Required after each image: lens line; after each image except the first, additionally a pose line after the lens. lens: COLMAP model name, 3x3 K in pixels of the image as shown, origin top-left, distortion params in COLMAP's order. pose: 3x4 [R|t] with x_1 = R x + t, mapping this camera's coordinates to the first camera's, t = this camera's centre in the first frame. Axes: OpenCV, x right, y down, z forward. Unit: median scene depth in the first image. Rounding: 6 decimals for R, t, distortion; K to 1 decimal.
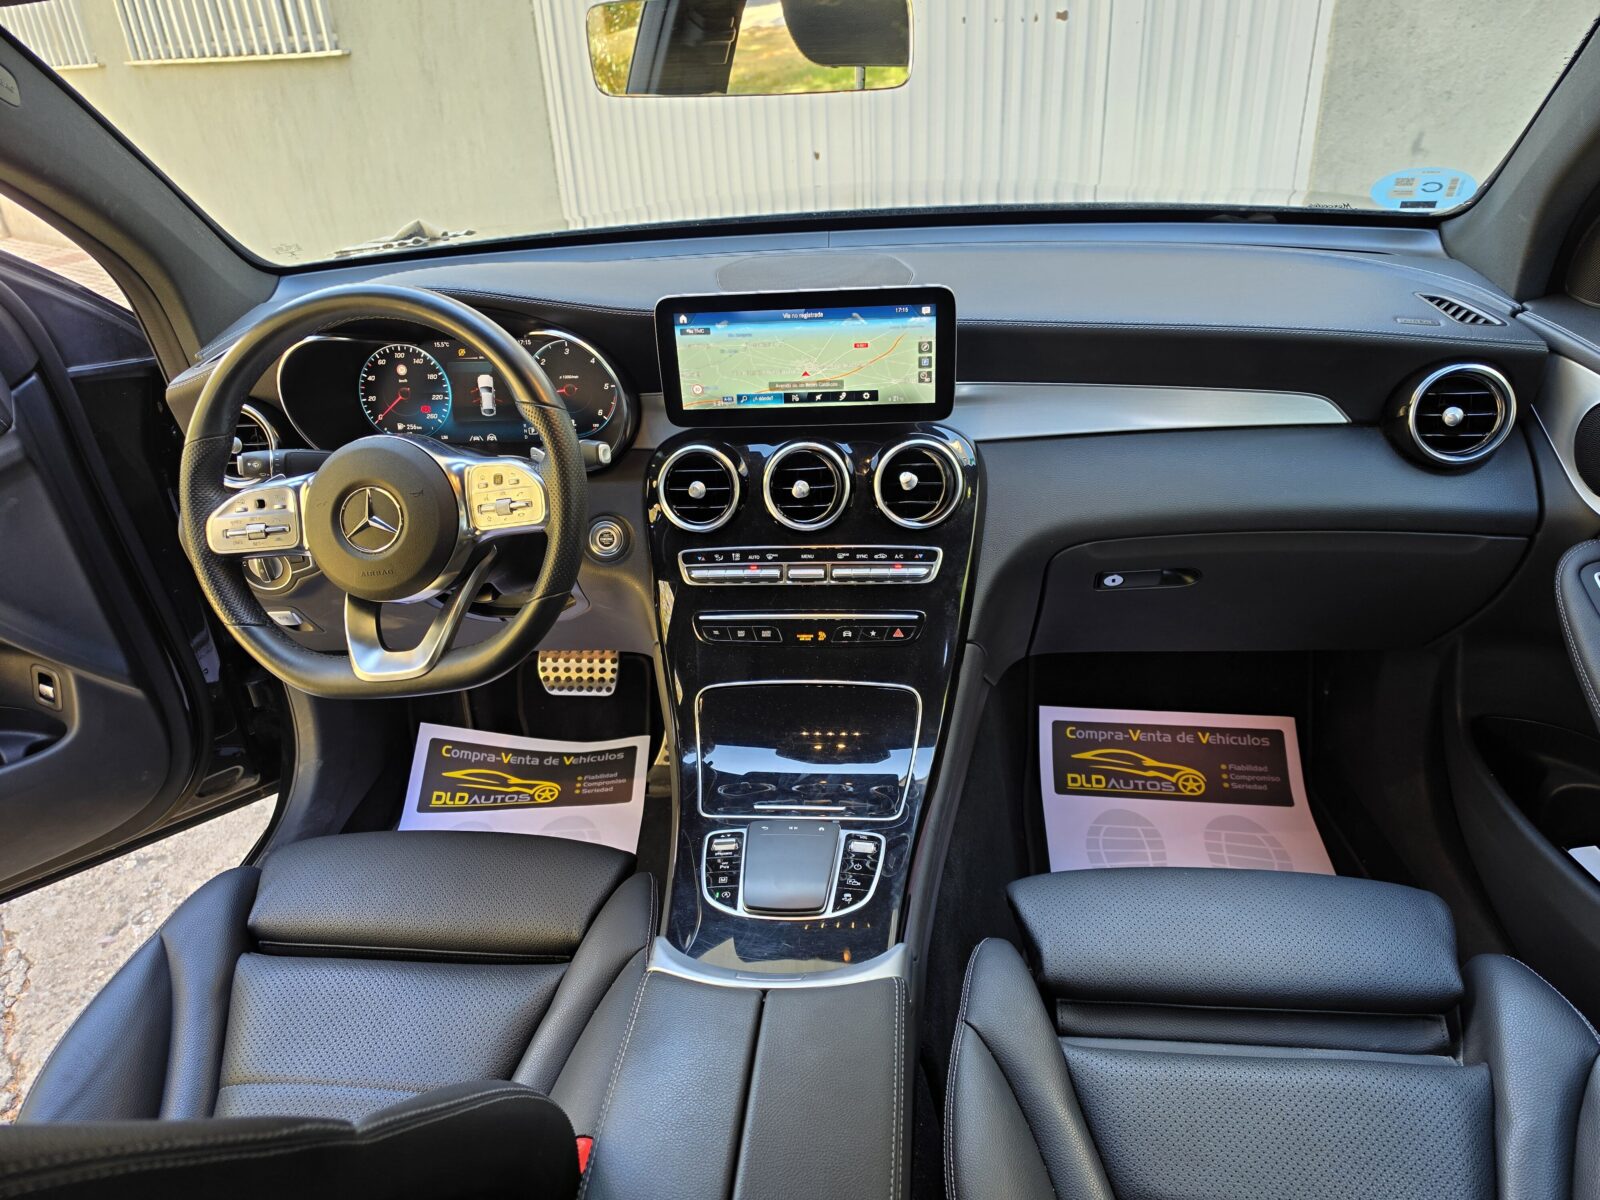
lens RADIAL K [[1129.9, 0, 788.9], [0, 1129.9, 611.3], [0, 0, 1]] dist [0.033215, -0.039471]
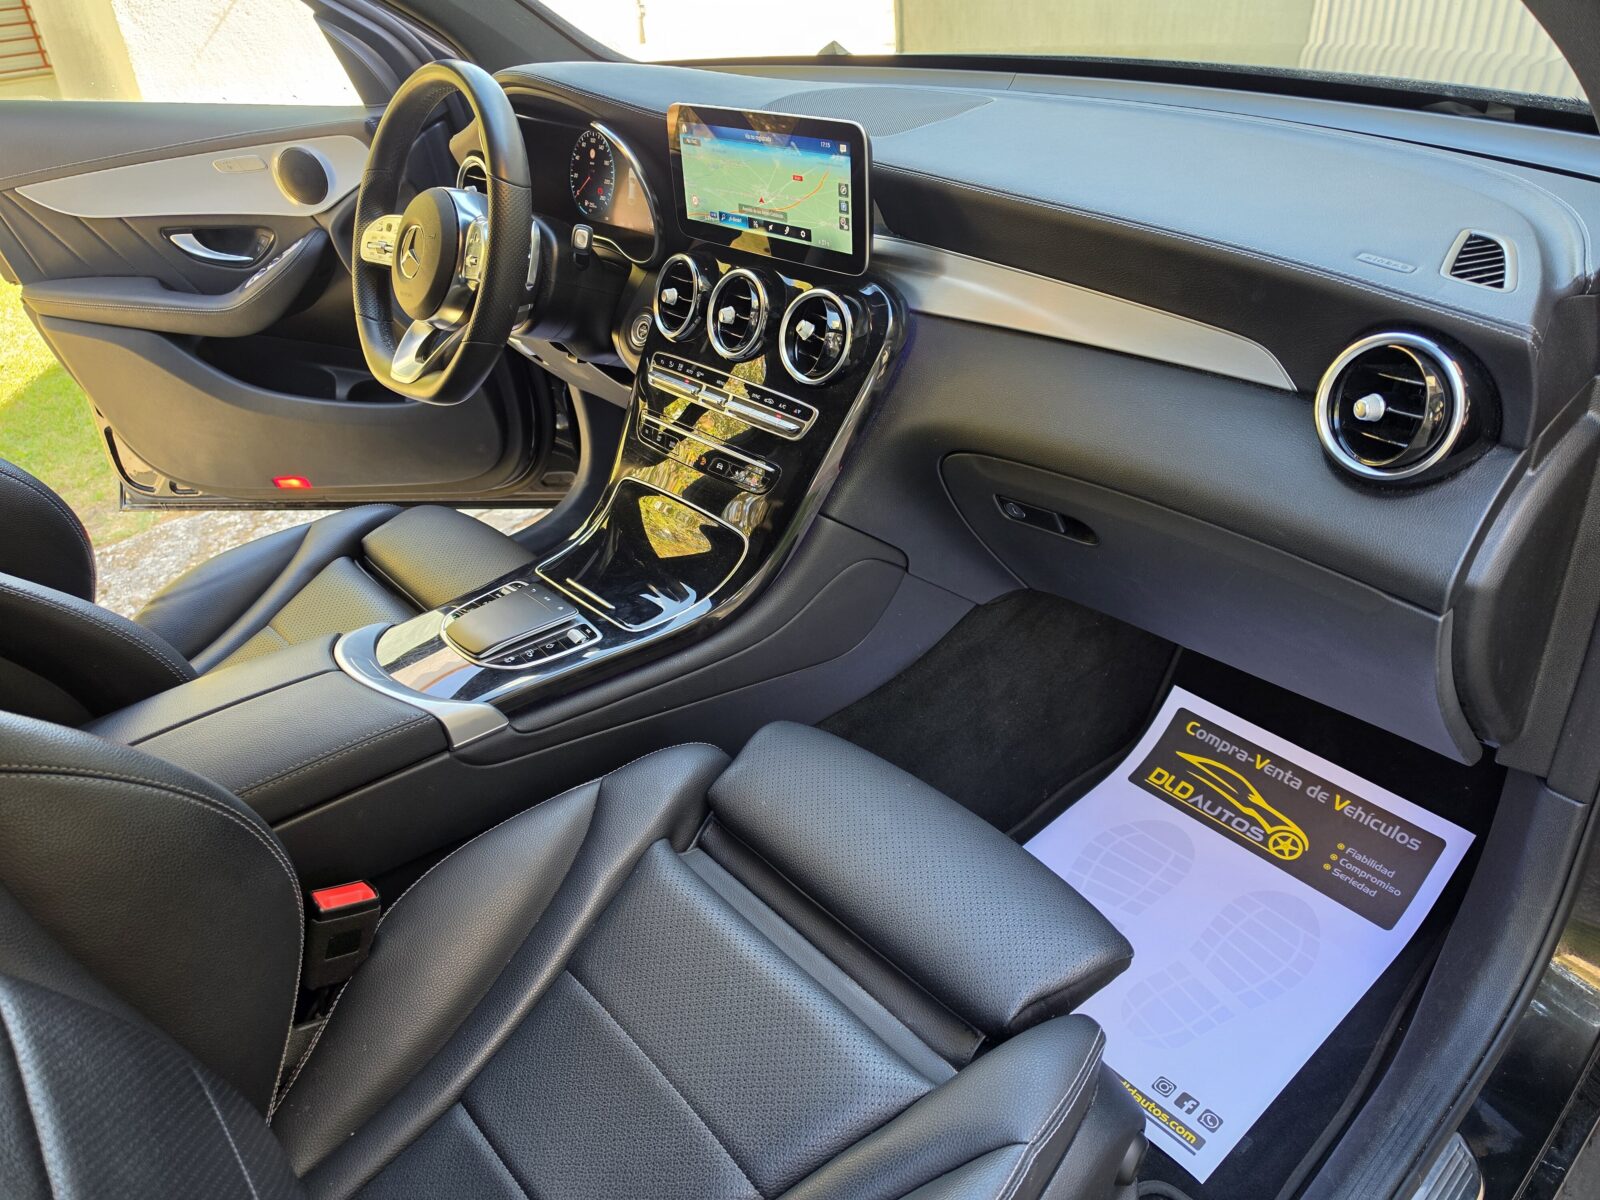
lens RADIAL K [[1129.9, 0, 809.1], [0, 1129.9, 600.3], [0, 0, 1]] dist [0.033215, -0.039471]
pose [[0.738668, 0.359170, -0.570409, 0.718336], [-0.301019, 0.932917, 0.197618, -0.090153], [0.603123, 0.025730, 0.797233, 0.238126]]
